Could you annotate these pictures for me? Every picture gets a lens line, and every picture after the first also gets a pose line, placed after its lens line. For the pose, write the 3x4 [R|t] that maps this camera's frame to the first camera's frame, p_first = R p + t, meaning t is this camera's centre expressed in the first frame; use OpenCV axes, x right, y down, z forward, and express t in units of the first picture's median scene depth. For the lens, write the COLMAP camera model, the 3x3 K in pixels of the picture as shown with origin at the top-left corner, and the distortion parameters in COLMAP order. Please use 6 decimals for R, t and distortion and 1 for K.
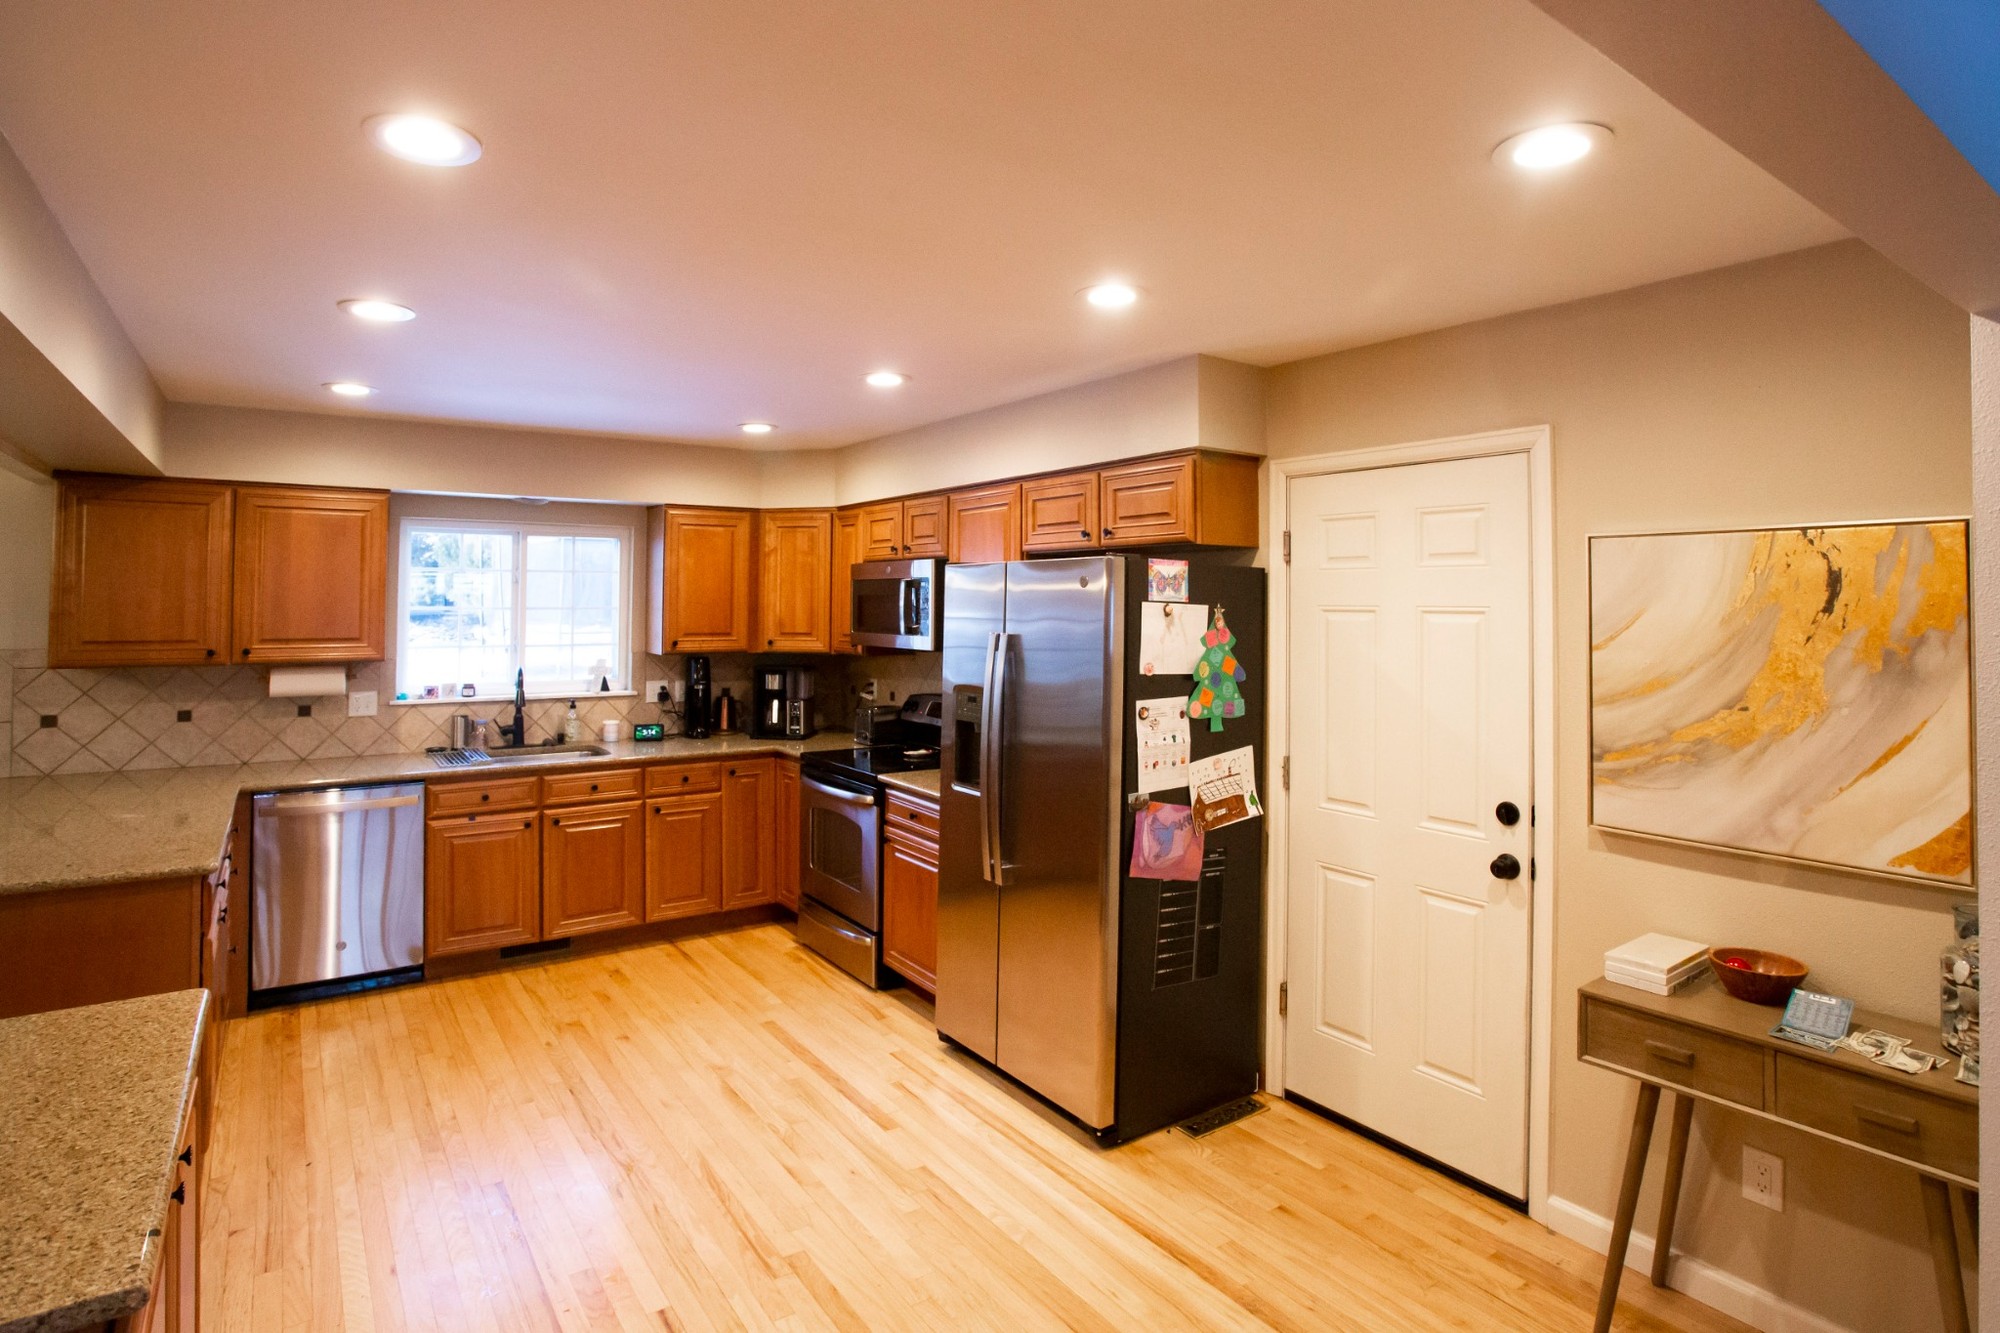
lens RADIAL K [[1054.5, 0, 1017.7], [0, 1054.5, 599.1], [0, 0, 1]] dist [-0.070068, 0.030490]
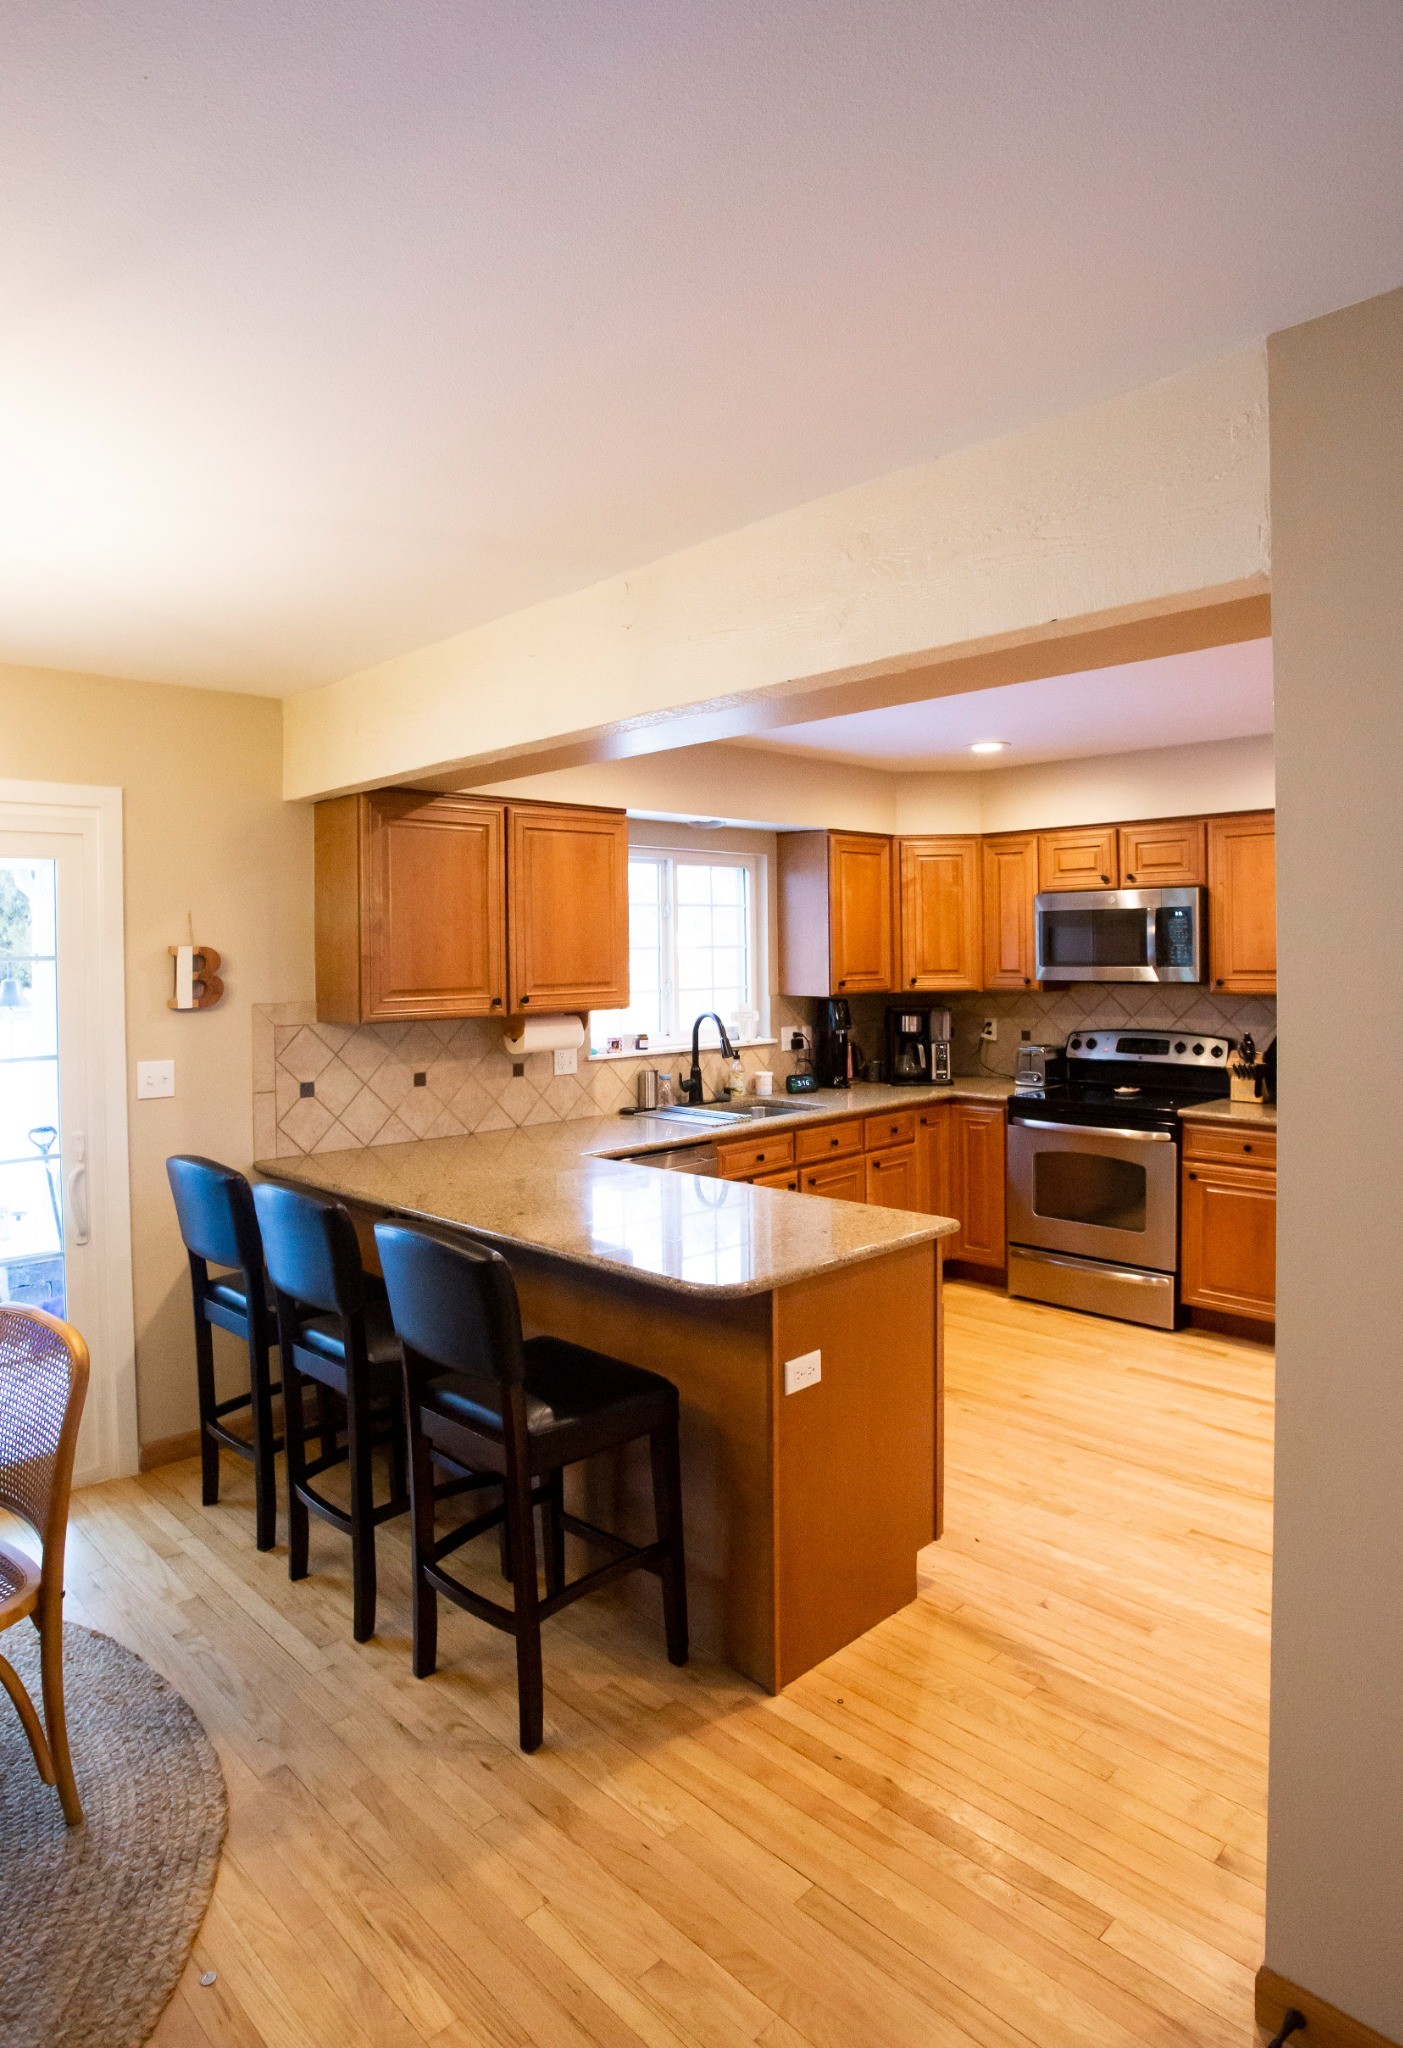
lens RADIAL K [[1178.2, 0, 703.0], [0, 1178.2, 970.3], [0, 0, 1]] dist [-0.079500, 0.000081]
pose [[0.988018, -0.021136, 0.152883, -0.684200], [0.018240, 0.999627, 0.020325, 0.008878], [-0.153256, -0.017293, 0.988035, 0.011365]]
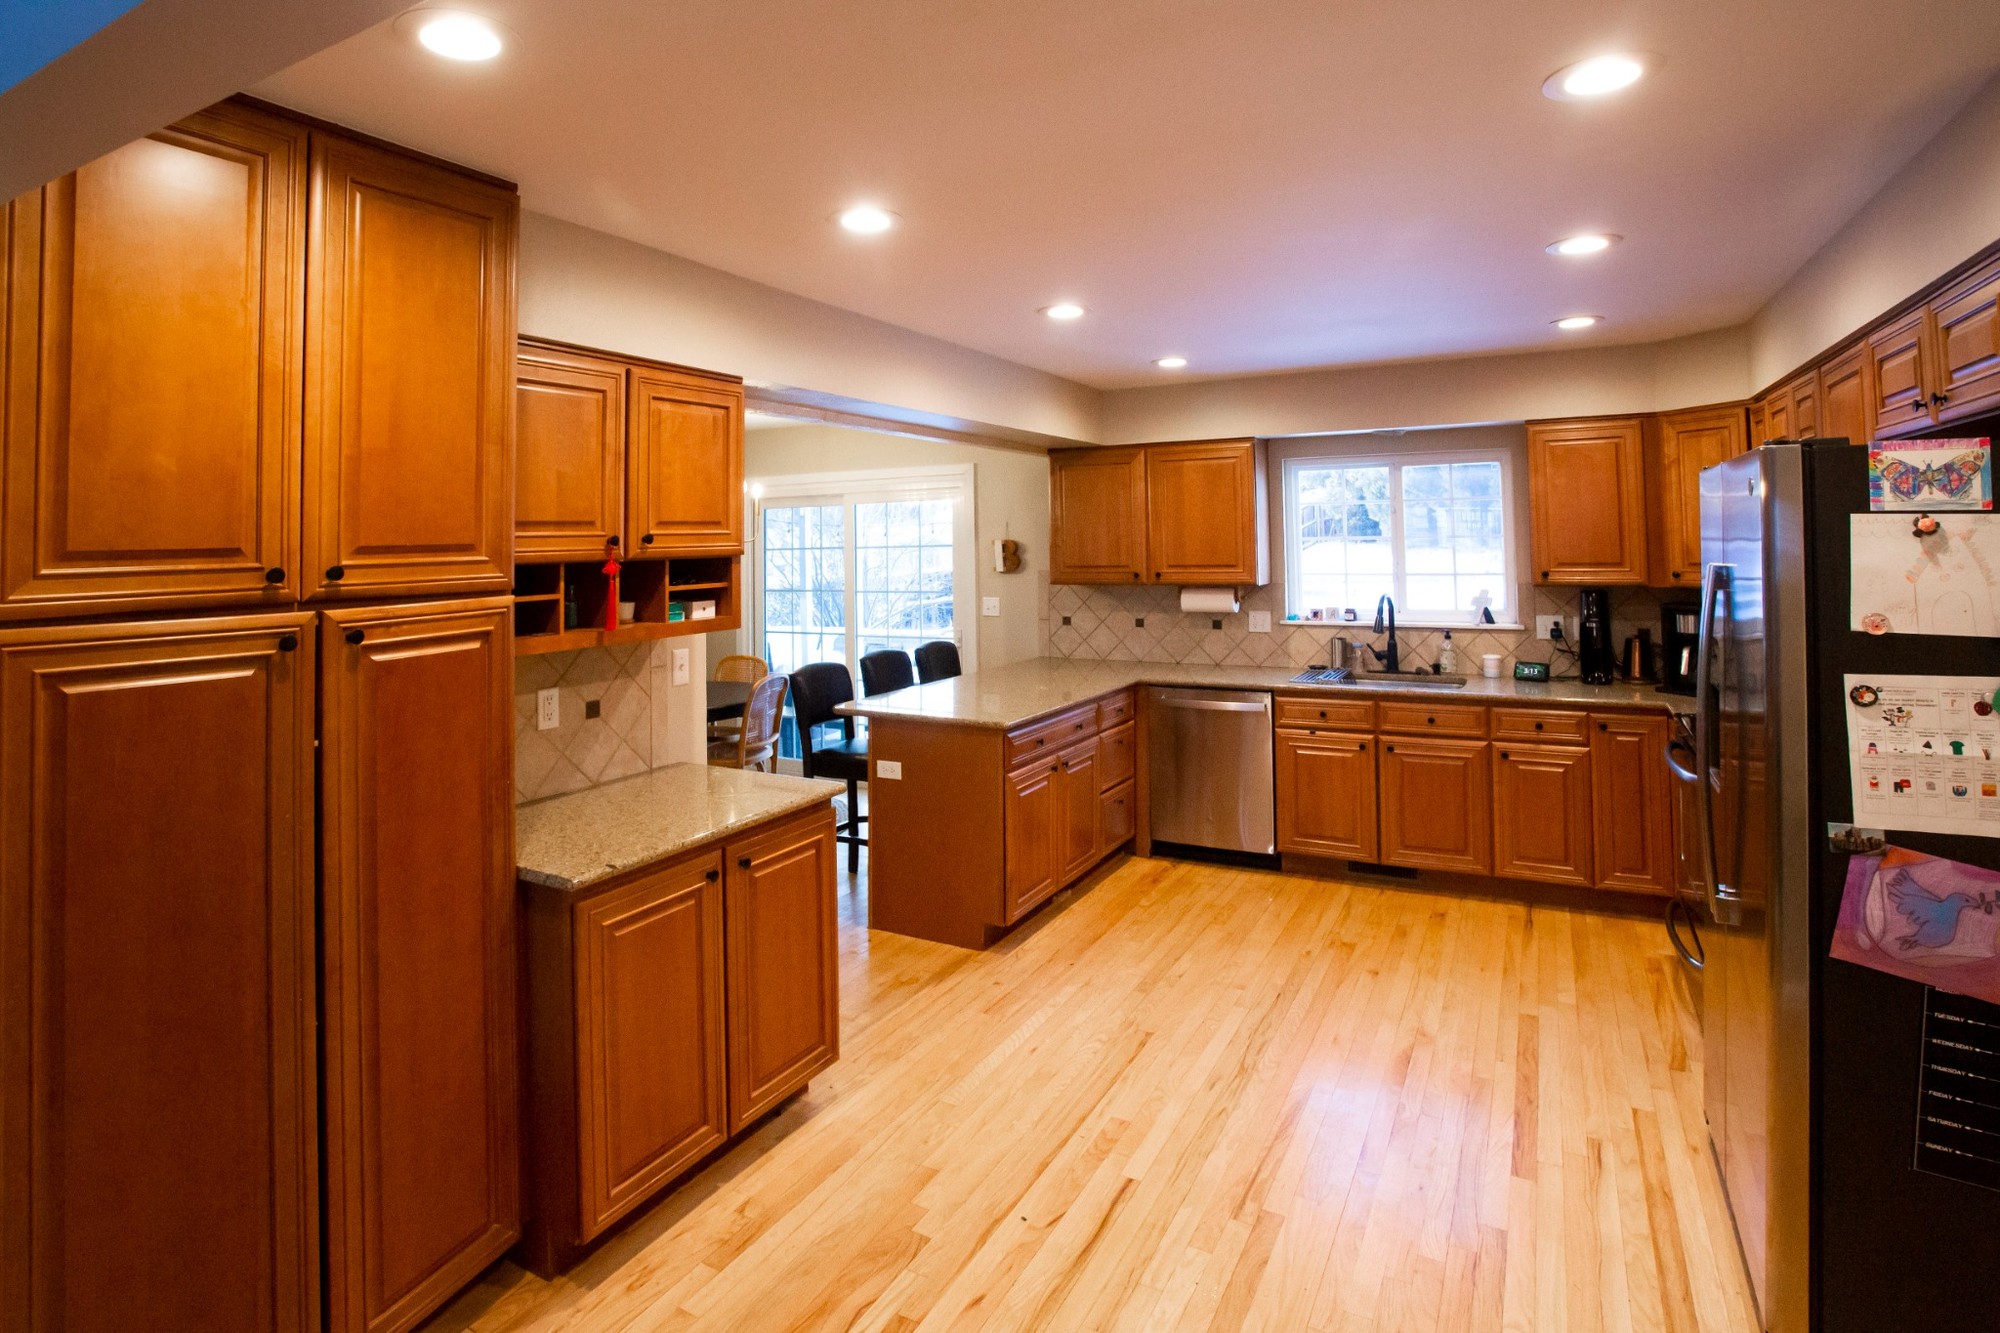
lens RADIAL K [[1046.5, 0, 927.9], [0, 1046.5, 522.0], [0, 0, 1]] dist [-0.065099, 0.022942]
pose [[0.413501, -0.027298, -0.910094, 0.284867], [0.020562, 0.999576, -0.020640, 0.005779], [0.910272, -0.010179, 0.413886, 0.177620]]
